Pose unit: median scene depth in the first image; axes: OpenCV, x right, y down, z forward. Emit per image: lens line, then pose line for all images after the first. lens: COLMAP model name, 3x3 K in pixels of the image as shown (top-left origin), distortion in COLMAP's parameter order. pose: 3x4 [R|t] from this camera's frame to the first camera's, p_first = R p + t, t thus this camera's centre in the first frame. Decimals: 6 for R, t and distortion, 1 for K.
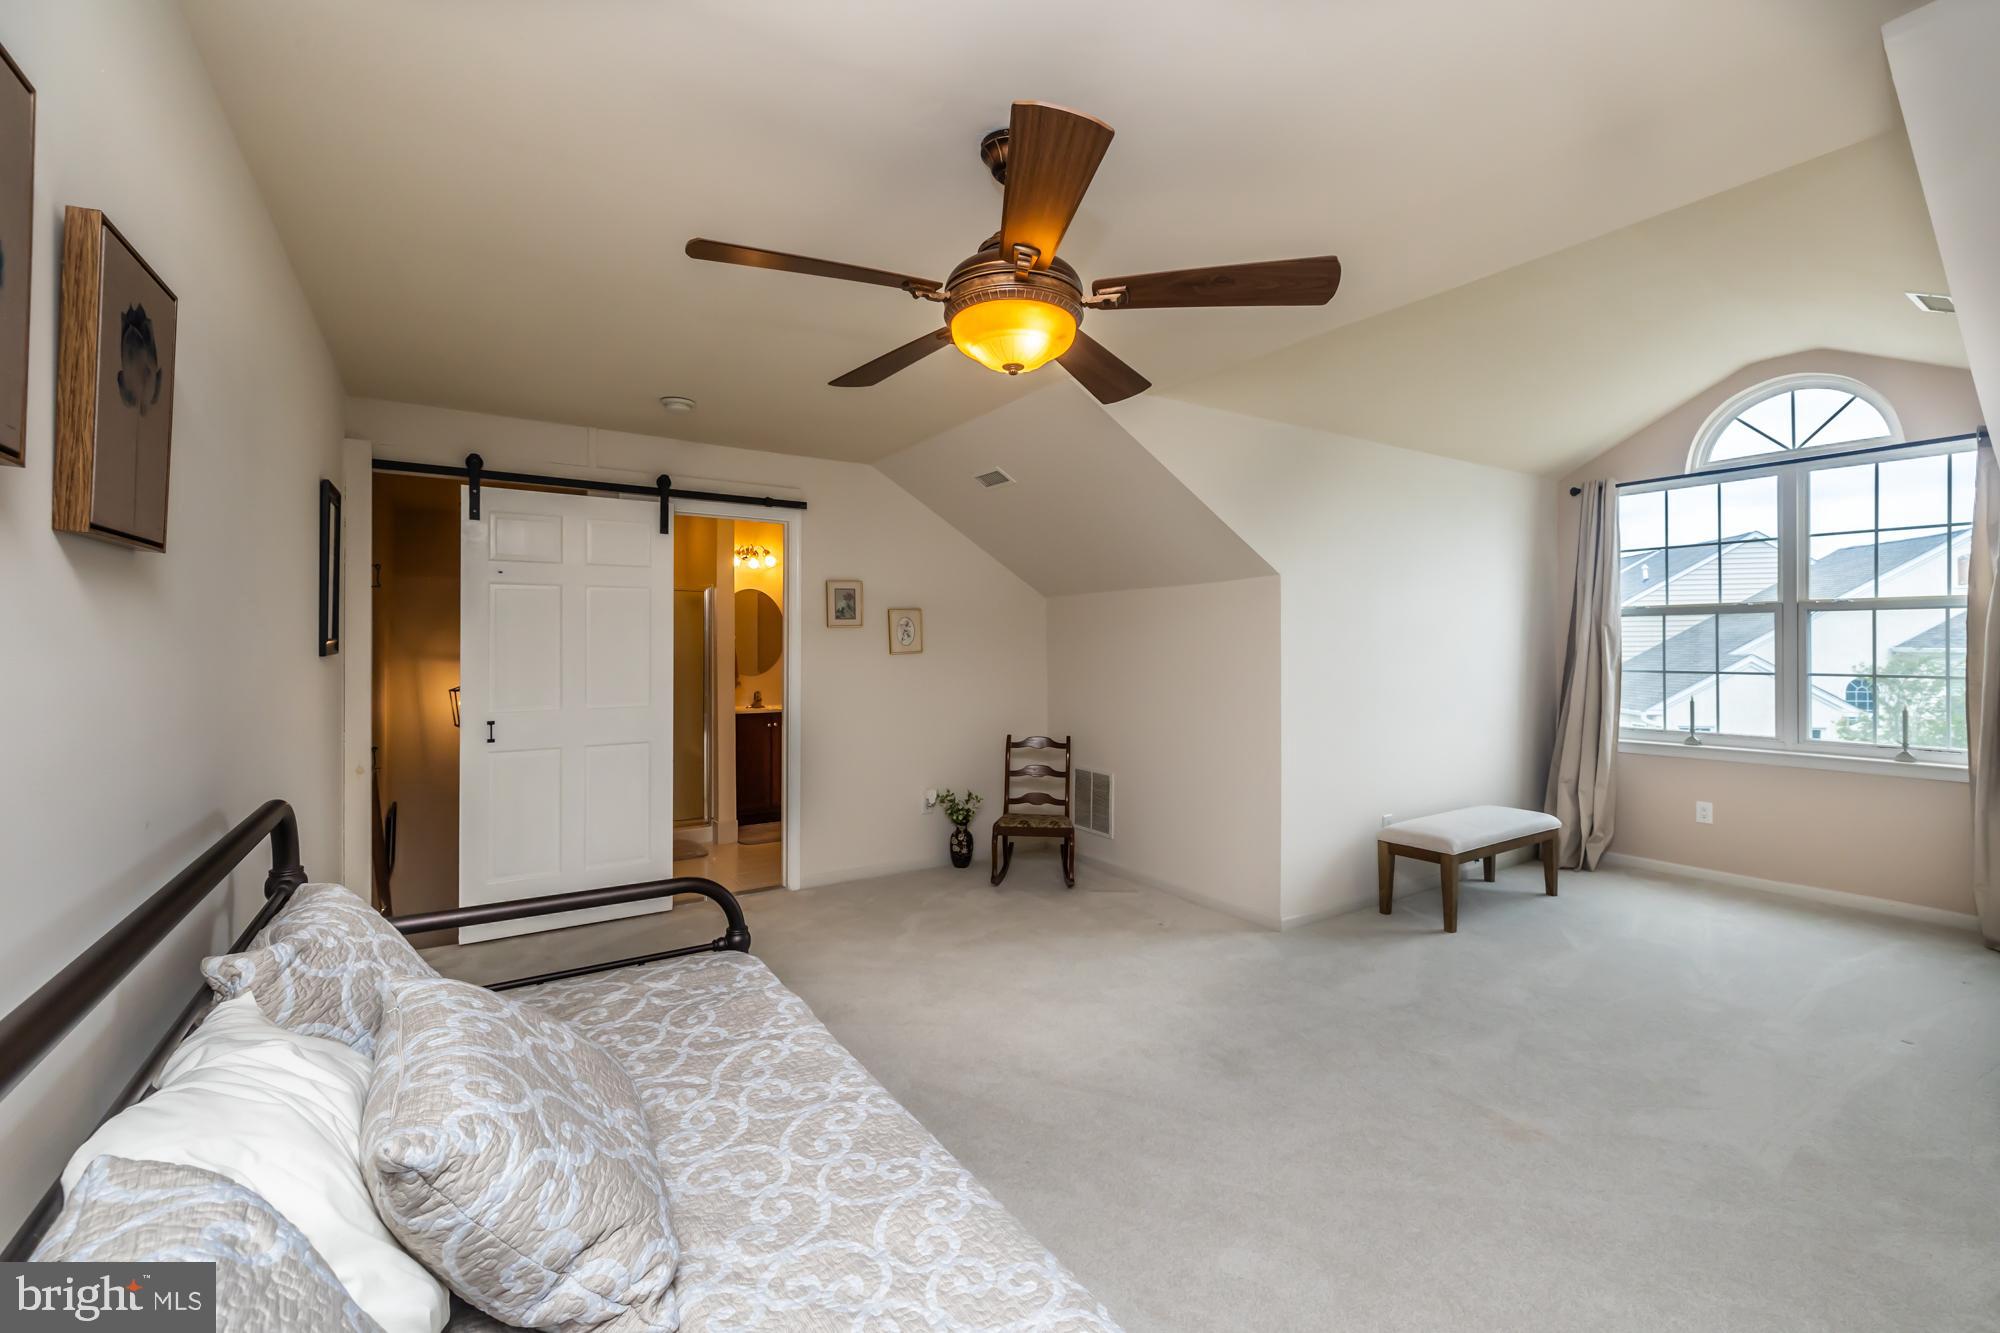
lens RADIAL K [[858.8, 0, 994.9], [0, 858.8, 660.1], [0, 0, 1]] dist [-0.001188, -0.000205]
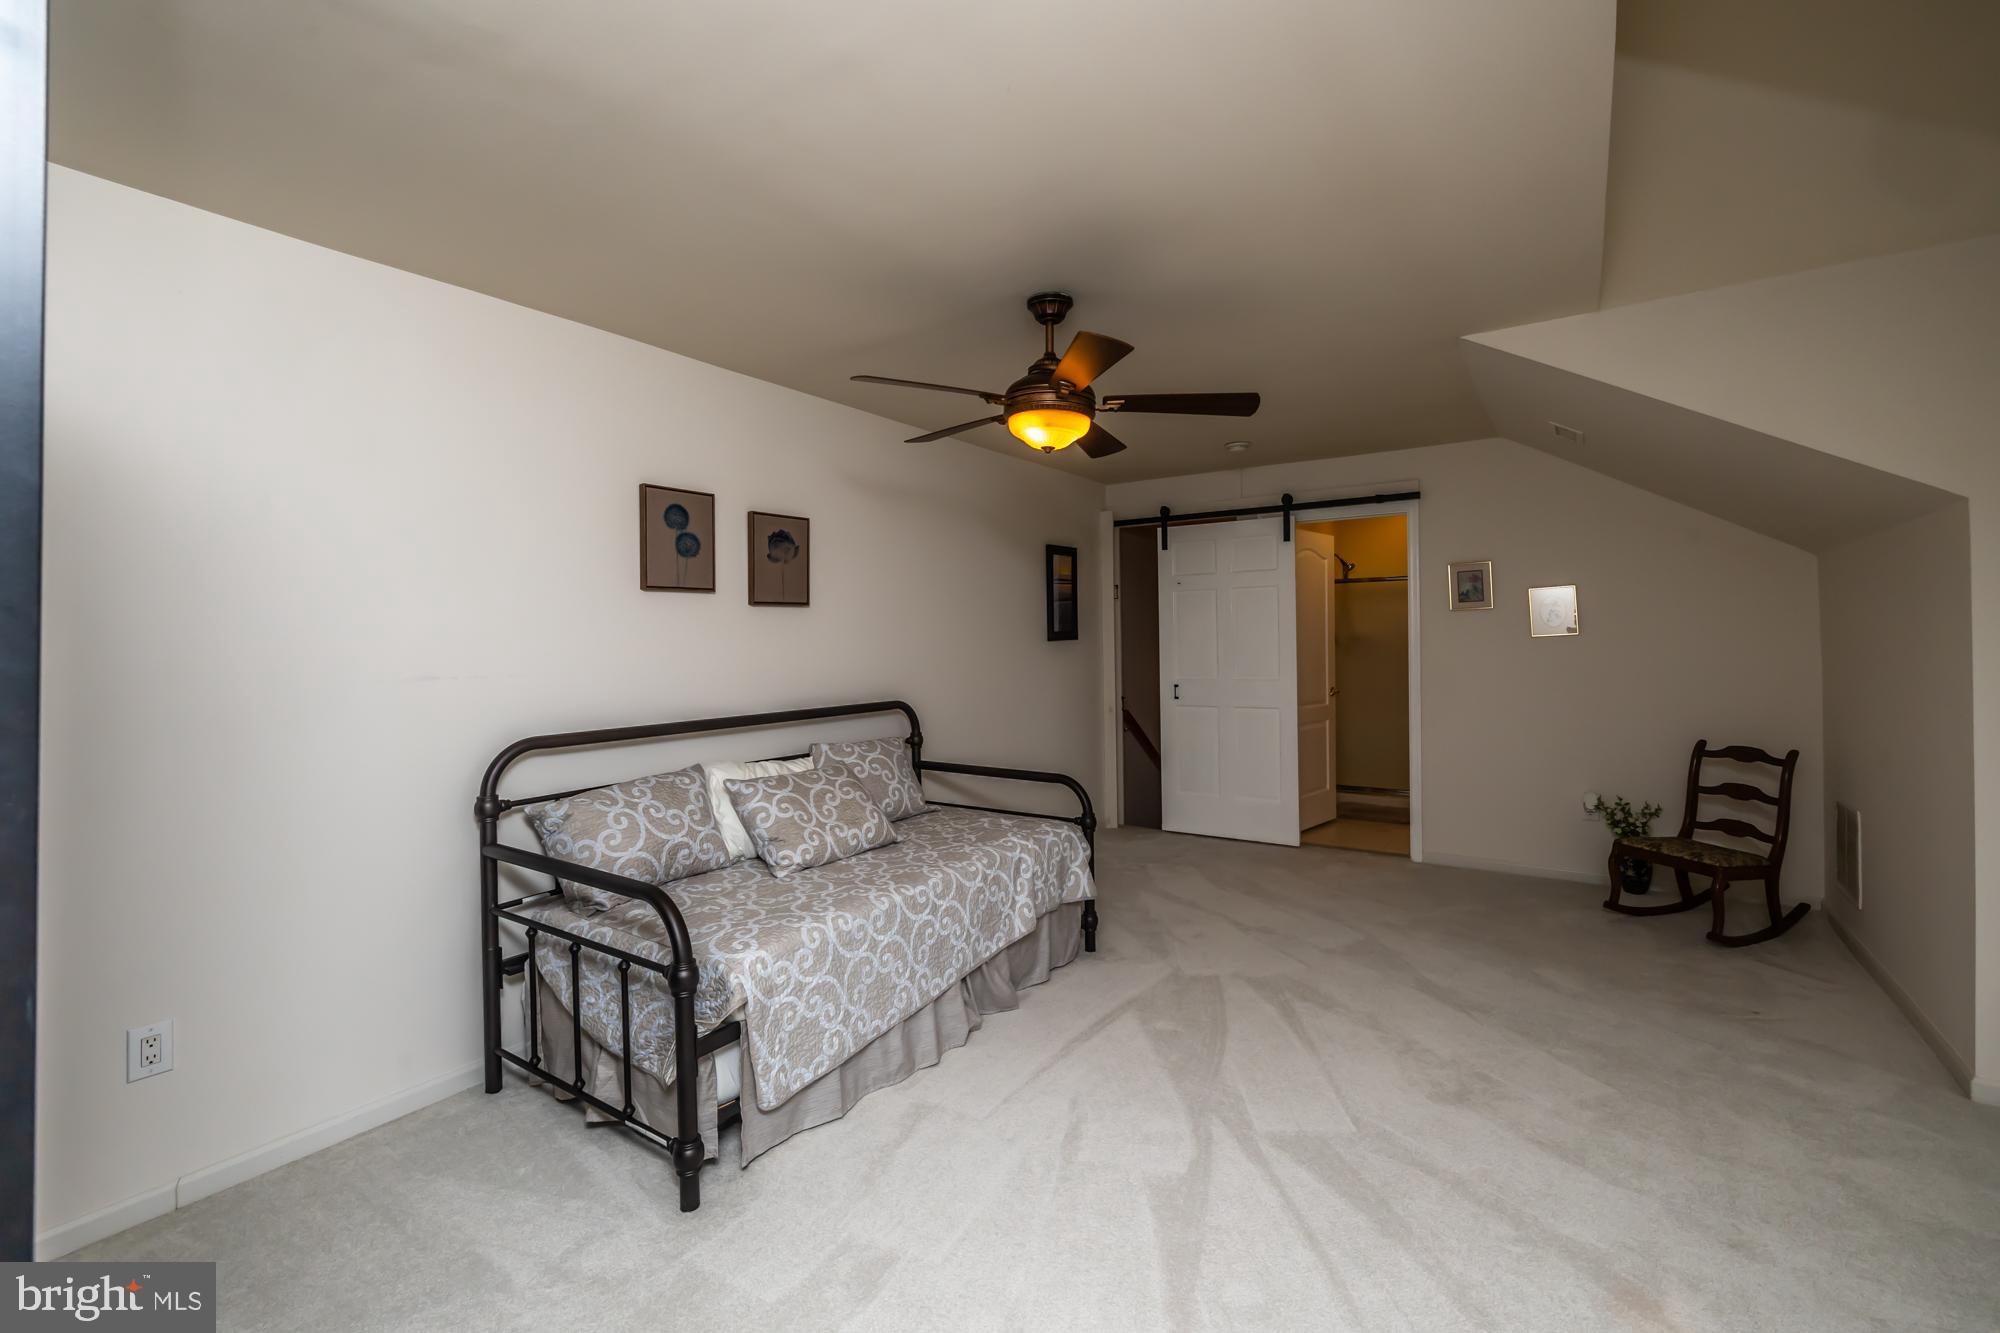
lens RADIAL K [[873.1, 0, 992.5], [0, 873.1, 632.0], [0, 0, 1]] dist [0.001053, -0.000006]
pose [[0.377897, -0.014010, -0.925742, 0.565292], [0.003331, 0.999900, -0.013773, -0.001230], [0.925842, 0.002121, 0.377905, 0.123778]]
